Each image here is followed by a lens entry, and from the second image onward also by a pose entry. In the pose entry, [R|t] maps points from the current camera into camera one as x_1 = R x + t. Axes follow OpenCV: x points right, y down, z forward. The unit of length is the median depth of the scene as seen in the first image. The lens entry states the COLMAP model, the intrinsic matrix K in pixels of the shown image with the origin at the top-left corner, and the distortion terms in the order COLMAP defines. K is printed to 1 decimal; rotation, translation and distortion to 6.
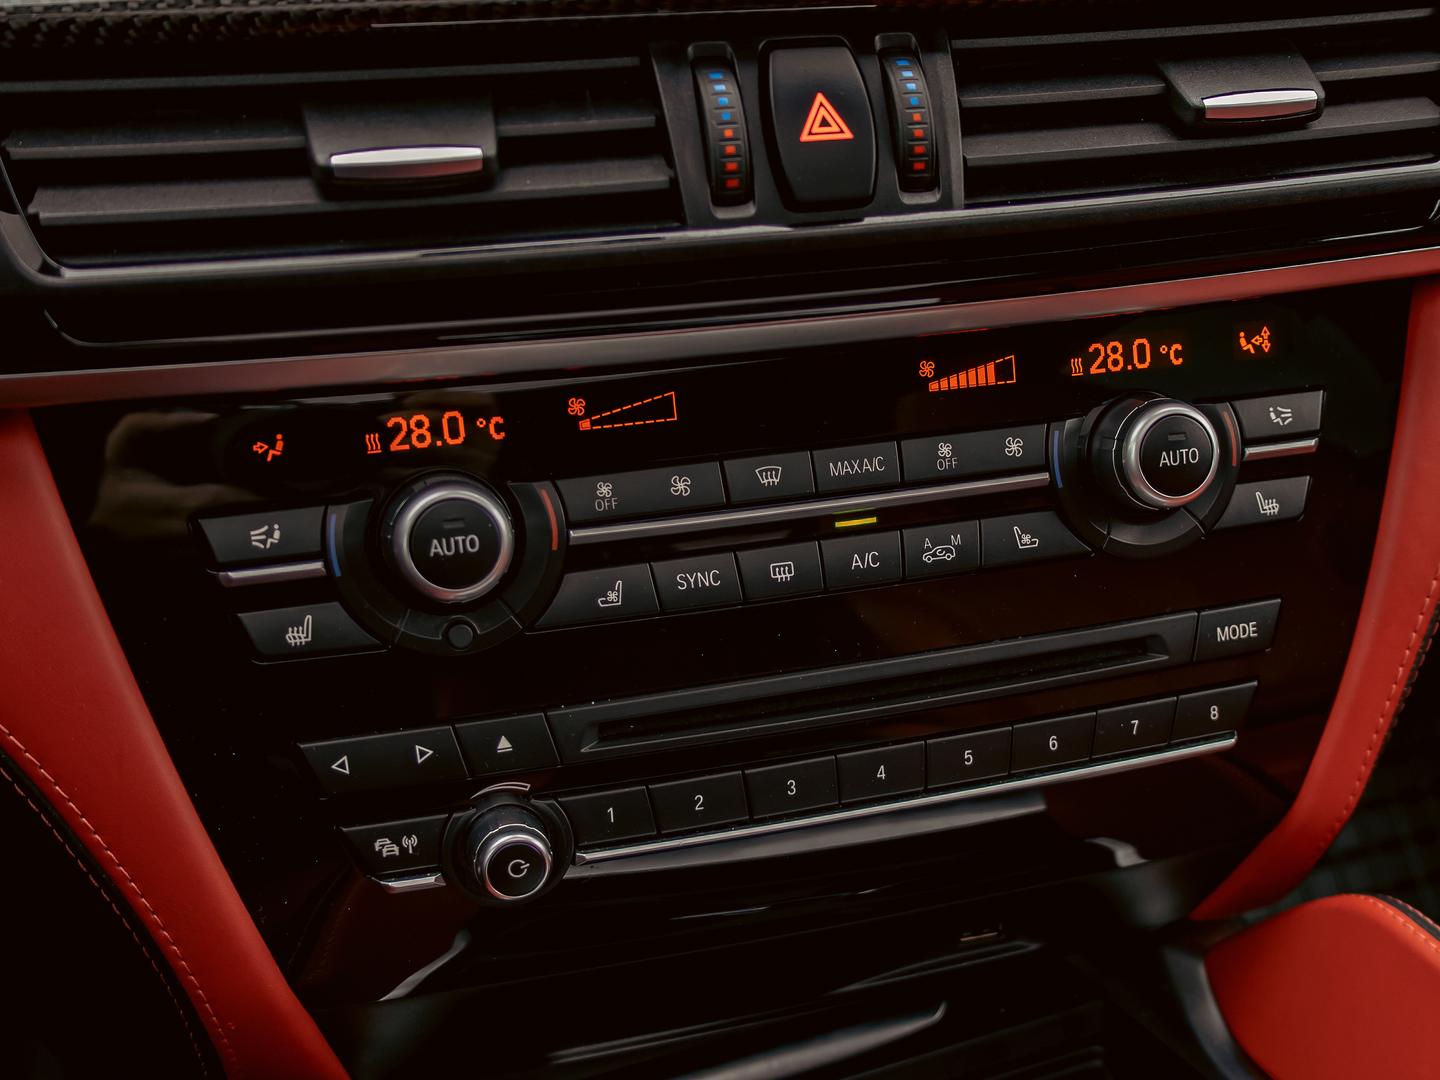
lens RADIAL K [[1687.7, 0, 723.8], [0, 1687.7, 542.3], [0, 0, 1]] dist [0.089889, 0.000000]
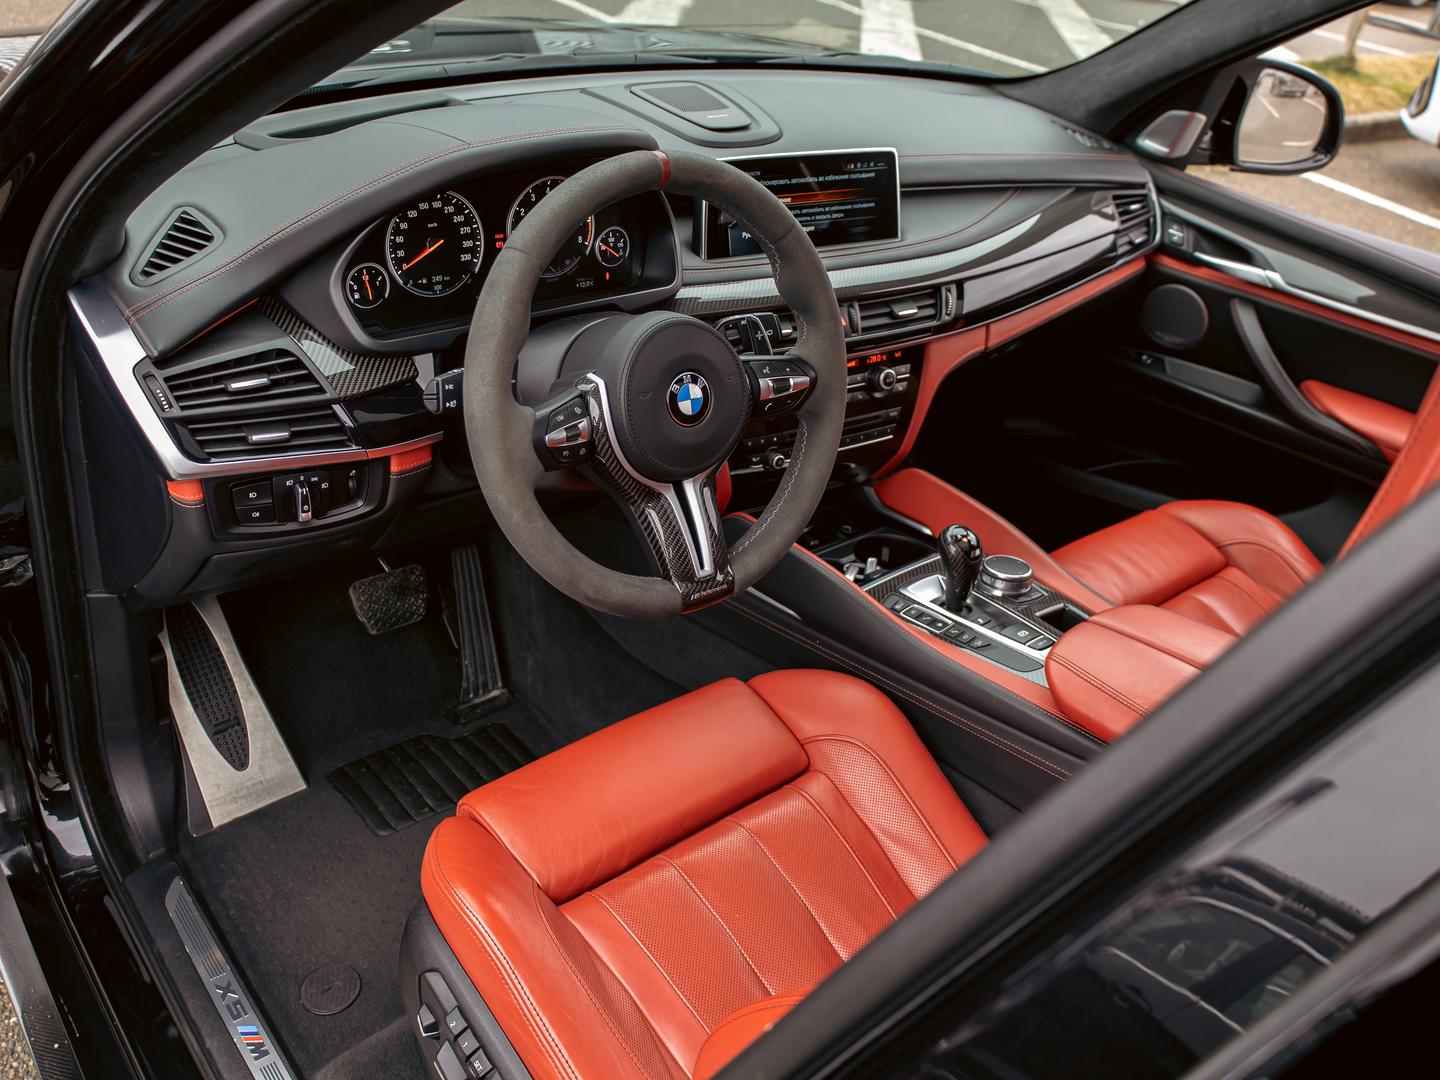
lens RADIAL K [[963.0, 0, 717.6], [0, 963.0, 543.3], [0, 0, 1]] dist [0.027299, 0.002564]
pose [[0.957033, -0.066840, 0.282171, -1.118873], [0.016557, 0.984080, 0.176952, -0.090221], [-0.289507, -0.164677, 0.942904, -1.740362]]
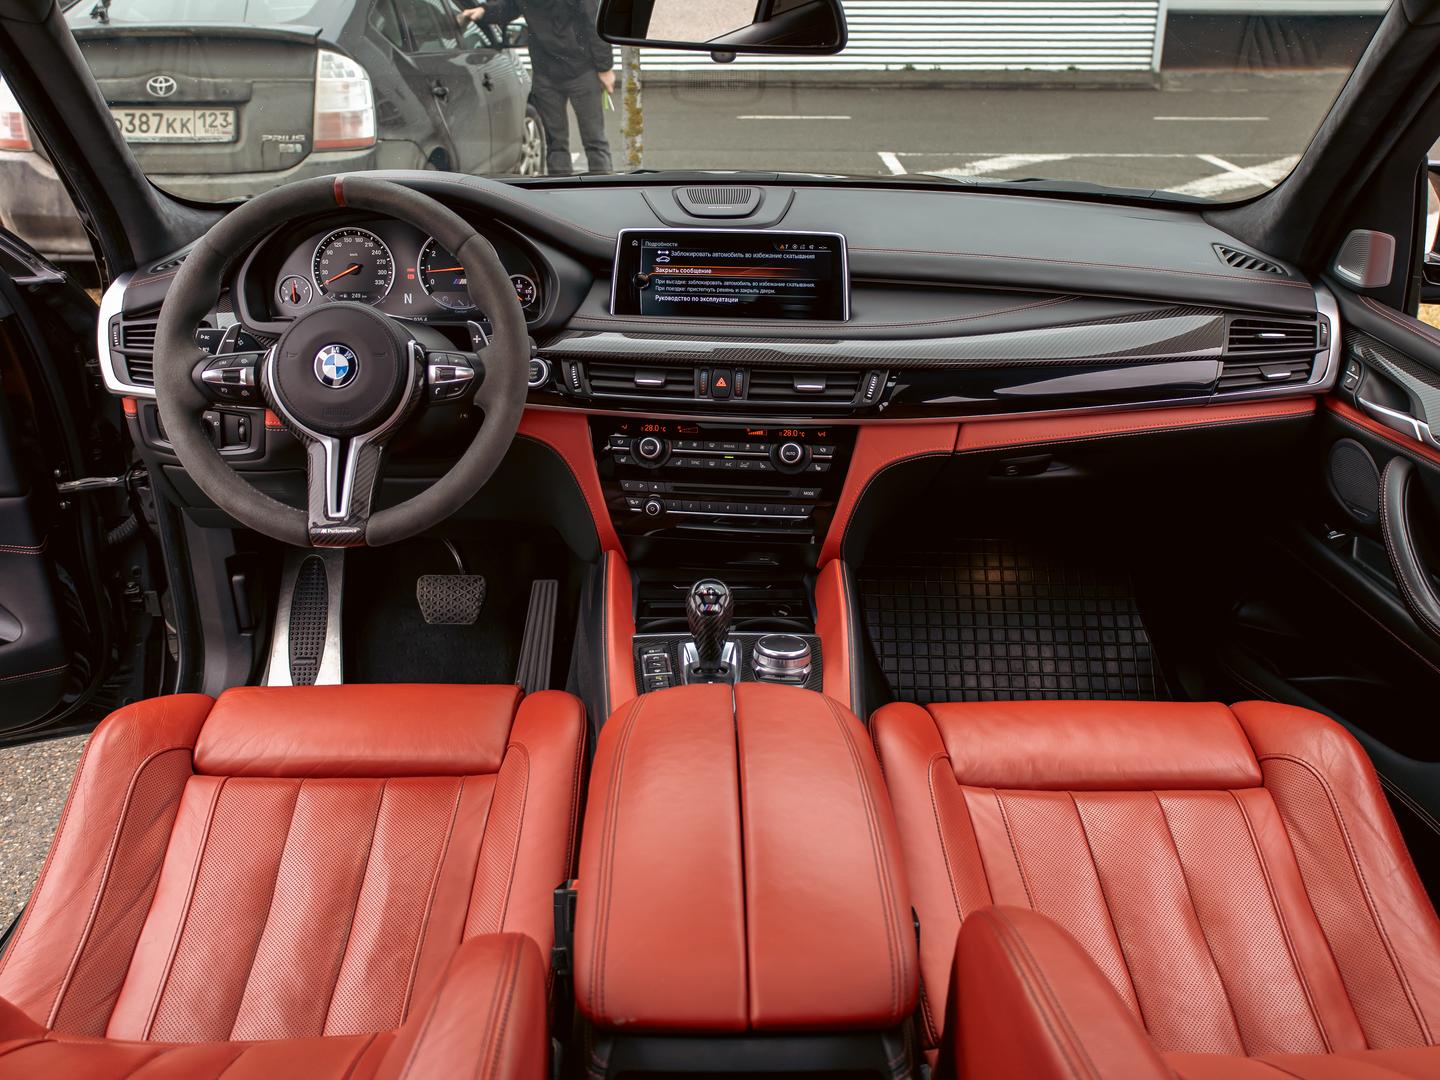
lens RADIAL K [[963.0, 0, 720.5], [0, 963.0, 536.2], [0, 0, 1]] dist [0.027299, 0.002564]
pose [[0.952108, 0.165380, -0.257178, 0.862111], [-0.162274, 0.986180, 0.033408, 0.132812], [0.259149, 0.009926, 0.965786, -1.868139]]
